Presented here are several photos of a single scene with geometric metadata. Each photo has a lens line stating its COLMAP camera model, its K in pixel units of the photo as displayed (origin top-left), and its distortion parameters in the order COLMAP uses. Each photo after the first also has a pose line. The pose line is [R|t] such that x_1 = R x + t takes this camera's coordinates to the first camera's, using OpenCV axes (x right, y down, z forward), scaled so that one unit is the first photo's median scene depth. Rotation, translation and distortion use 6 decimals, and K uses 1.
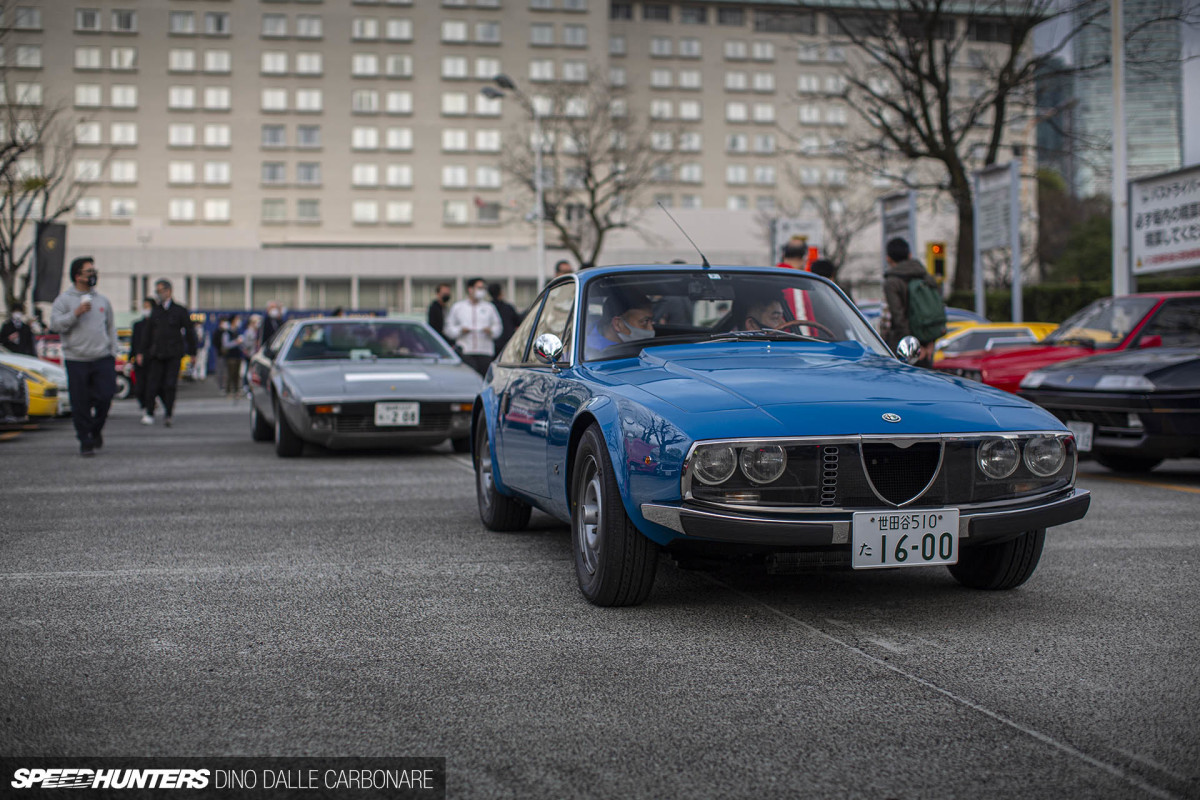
lens RADIAL K [[1731.6, 0, 600.0], [0, 1731.6, 400.0], [0, 0, 1]] dist [-0.206486, 0.536774]
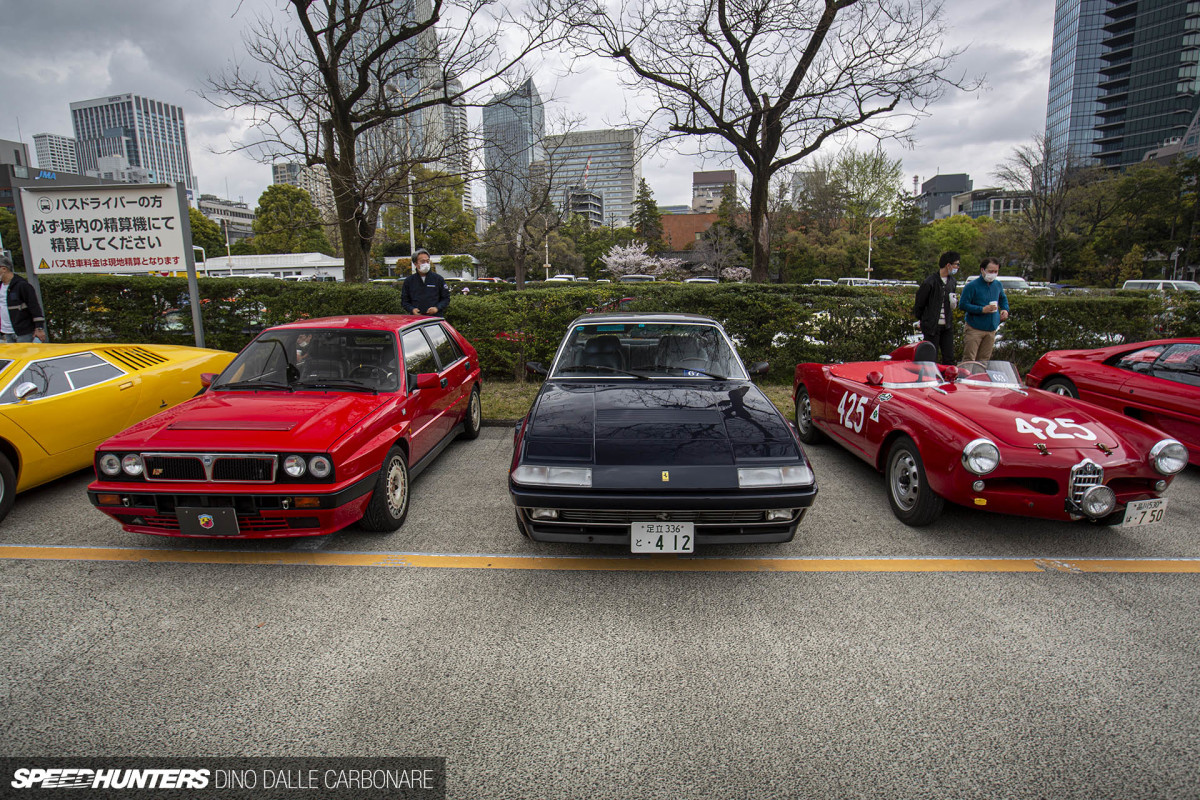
lens RADIAL K [[635.3, 0, 596.2], [0, 635.3, 382.4], [0, 0, 1]] dist [-0.040592, 0.019967]
pose [[0.231863, -0.151928, 0.960811, -0.008866], [0.021875, 0.988292, 0.150995, -0.060312], [-0.972502, -0.013992, 0.232472, 0.571461]]
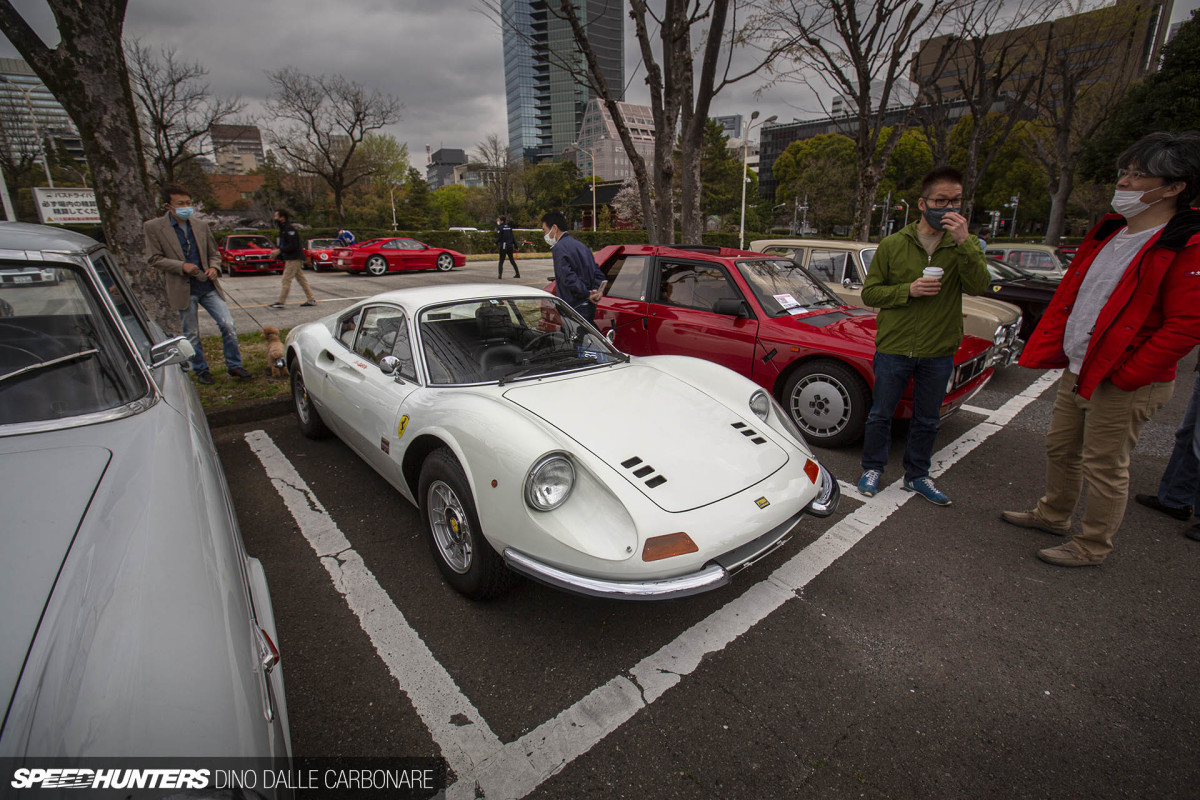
lens RADIAL K [[542.8, 0, 602.9], [0, 542.8, 391.8], [0, 0, 1]] dist [-0.045899, 0.014358]
pose [[-0.490485, -0.240057, 0.837733, -0.978675], [0.025481, 0.956948, 0.289138, -0.036515], [-0.871077, 0.163164, -0.463252, 0.681360]]
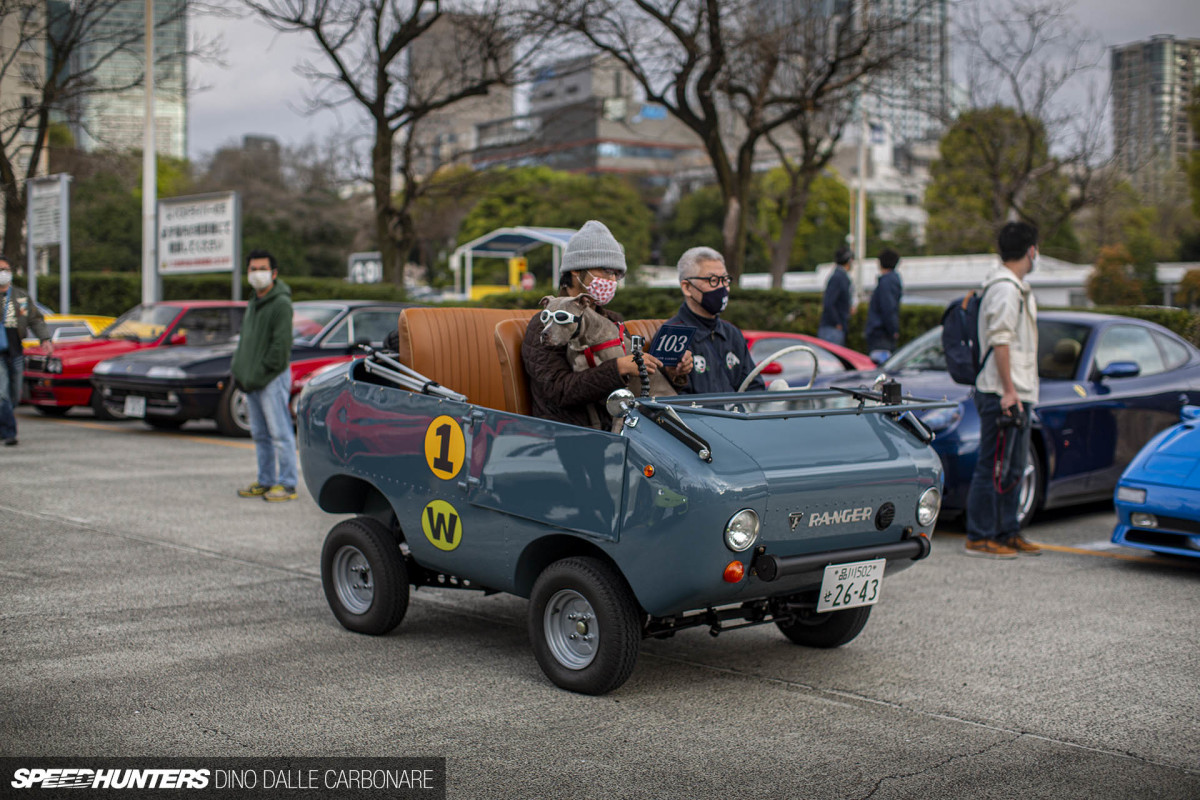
lens RADIAL K [[1731.6, 0, 600.0], [0, 1731.6, 400.0], [0, 0, 1]] dist [-0.206486, 0.536774]
pose [[0.842693, -0.007246, 0.538345, -0.112222], [-0.009667, 0.999545, 0.028586, -0.018924], [-0.538307, -0.029293, 0.842240, -0.296359]]
